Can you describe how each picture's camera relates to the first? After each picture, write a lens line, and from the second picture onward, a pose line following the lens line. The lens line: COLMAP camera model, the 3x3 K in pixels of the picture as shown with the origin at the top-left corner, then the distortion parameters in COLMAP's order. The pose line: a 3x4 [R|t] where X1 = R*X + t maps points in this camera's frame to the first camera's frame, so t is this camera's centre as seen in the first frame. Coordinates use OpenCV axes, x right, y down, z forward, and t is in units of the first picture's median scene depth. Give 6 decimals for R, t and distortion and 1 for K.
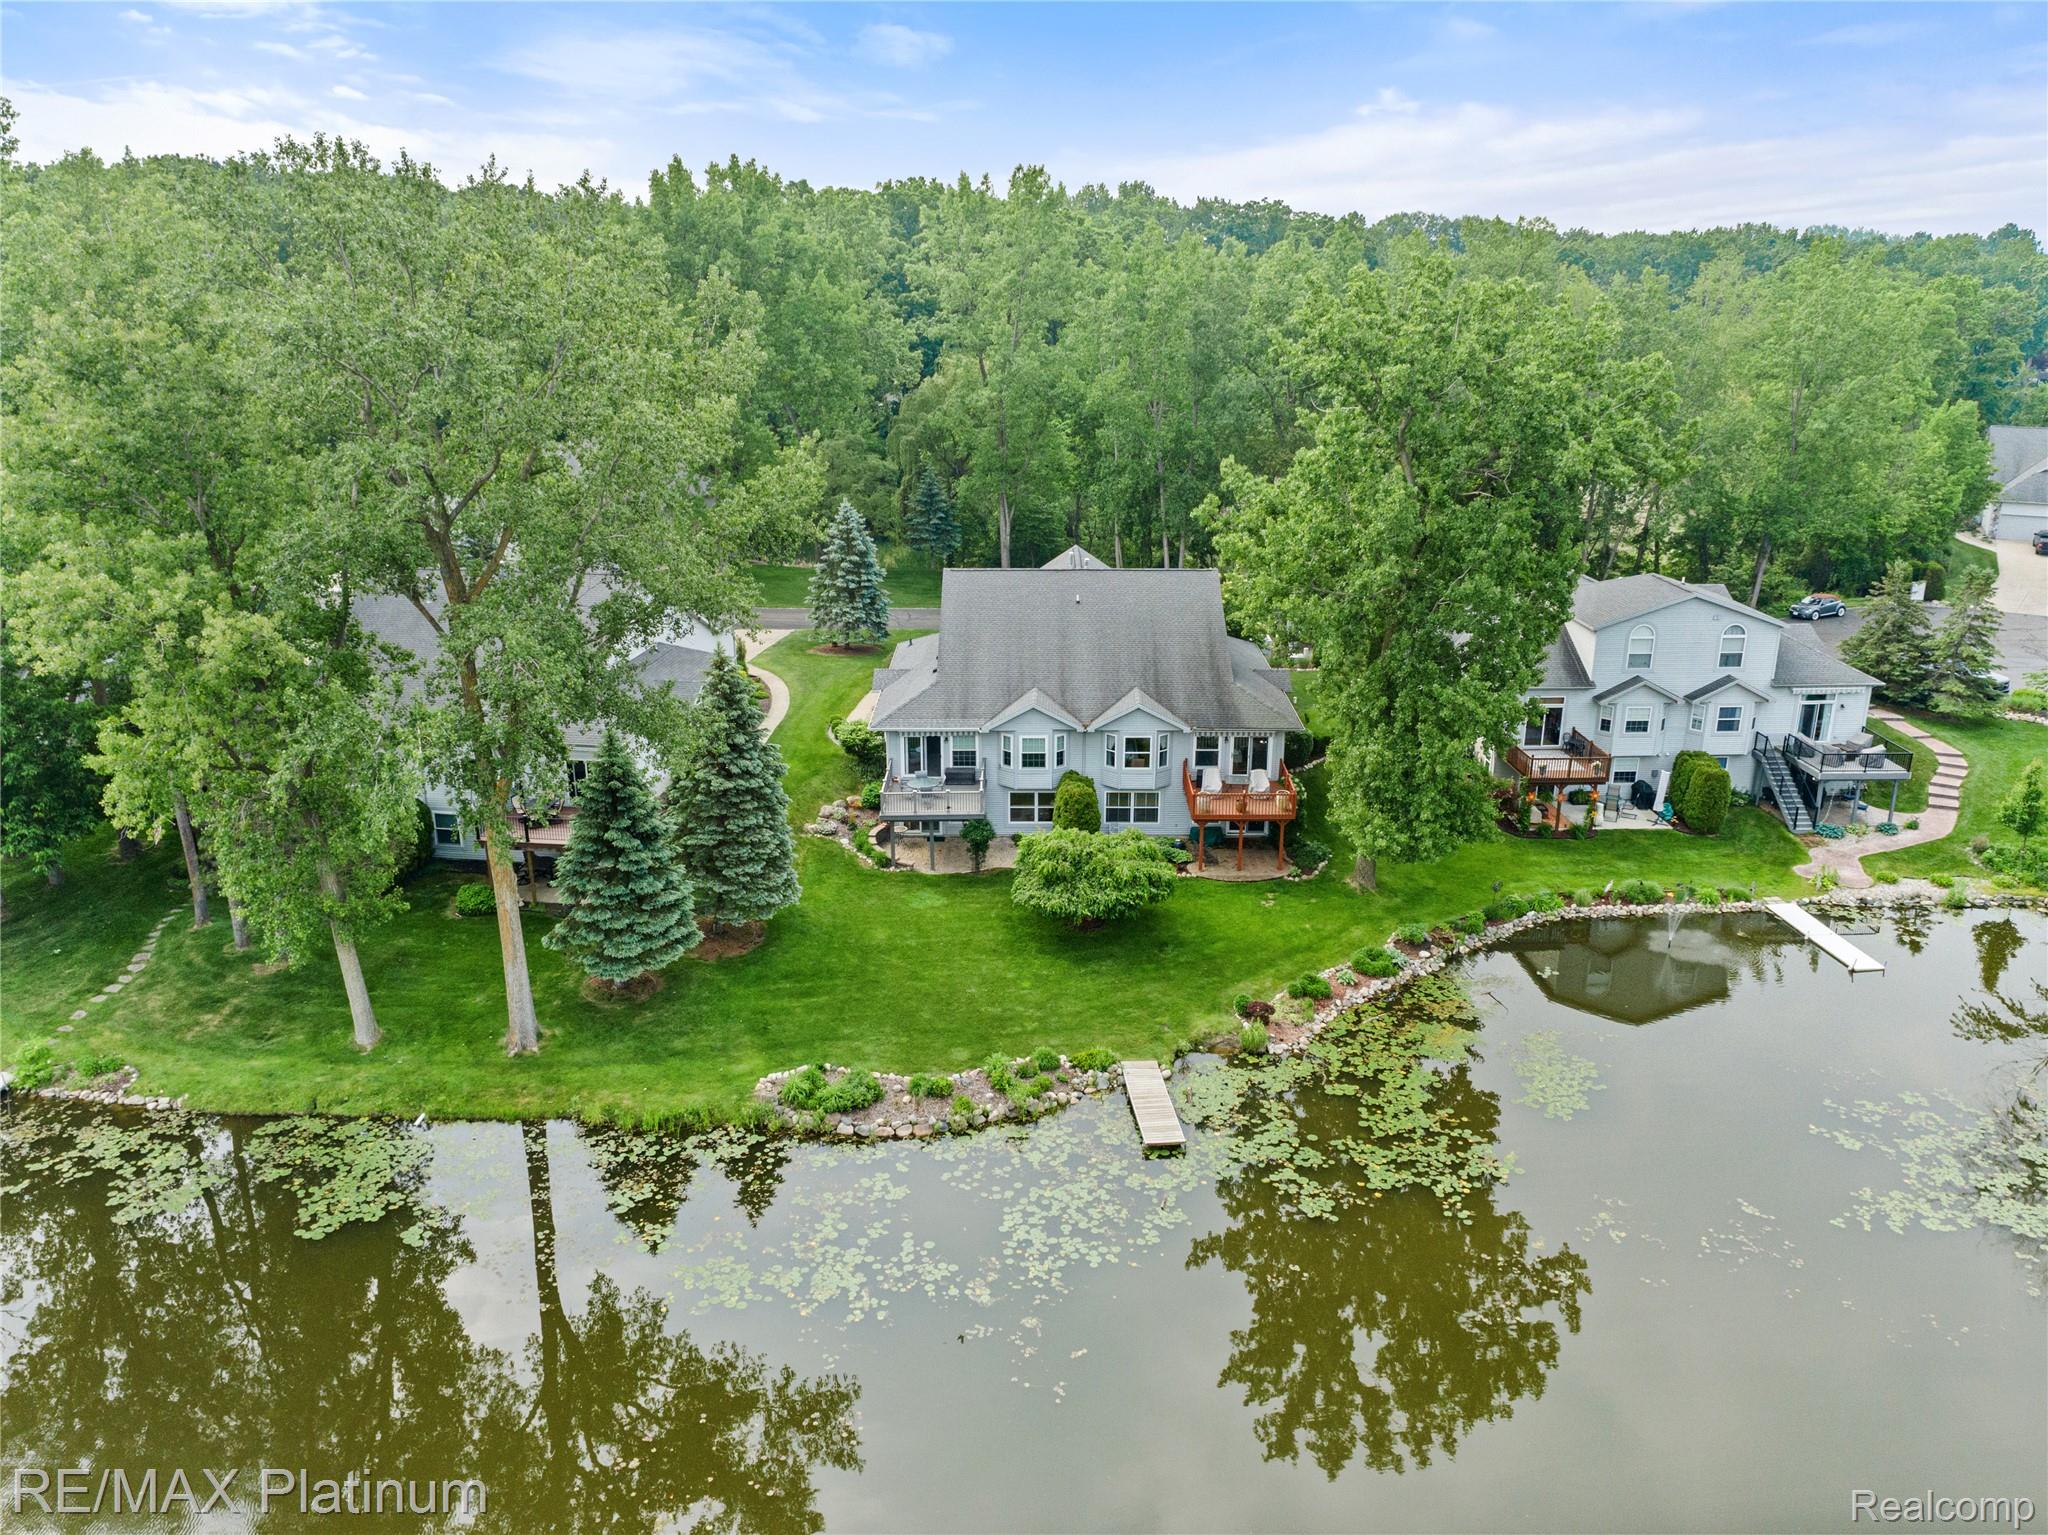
lens RADIAL K [[1555.9, 0, 1024.0], [0, 1555.9, 767.5], [0, 0, 1]] dist [-0.012879, -0.001421]
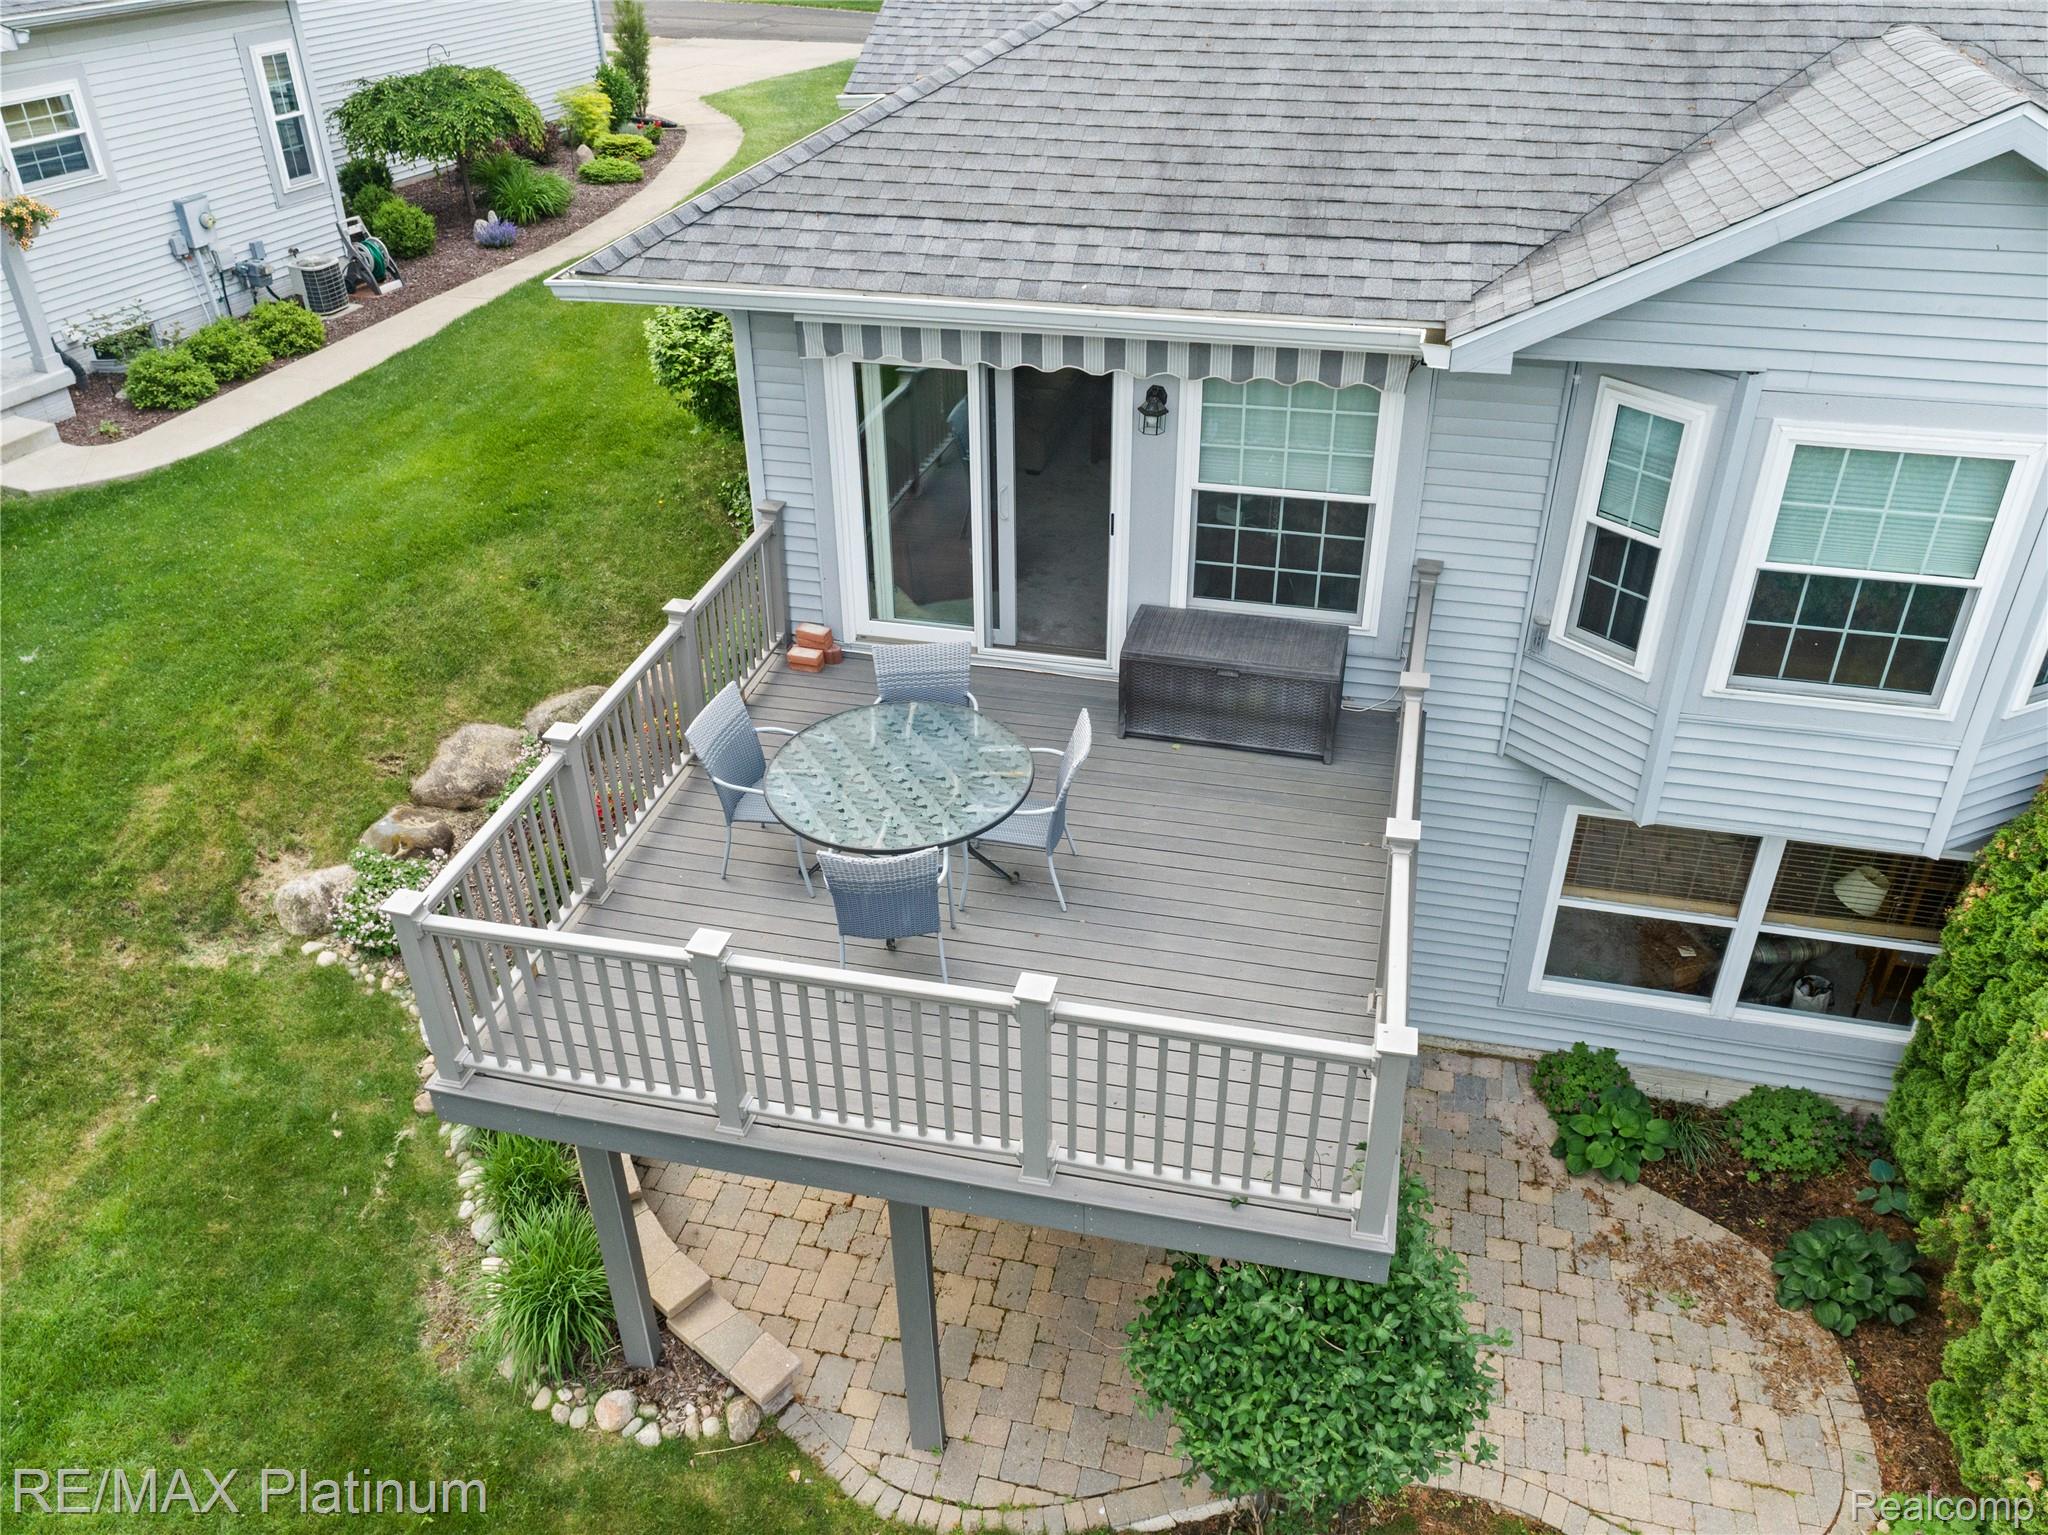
lens RADIAL K [[1577.9, 0, 1024.0], [0, 1577.9, 767.5], [0, 0, 1]] dist [-0.006947, -0.002271]
pose [[0.972069, 0.118881, -0.202358, -0.035967], [-0.066262, 0.966158, 0.249296, -0.024804], [0.225146, -0.228925, 0.947049, 1.031692]]
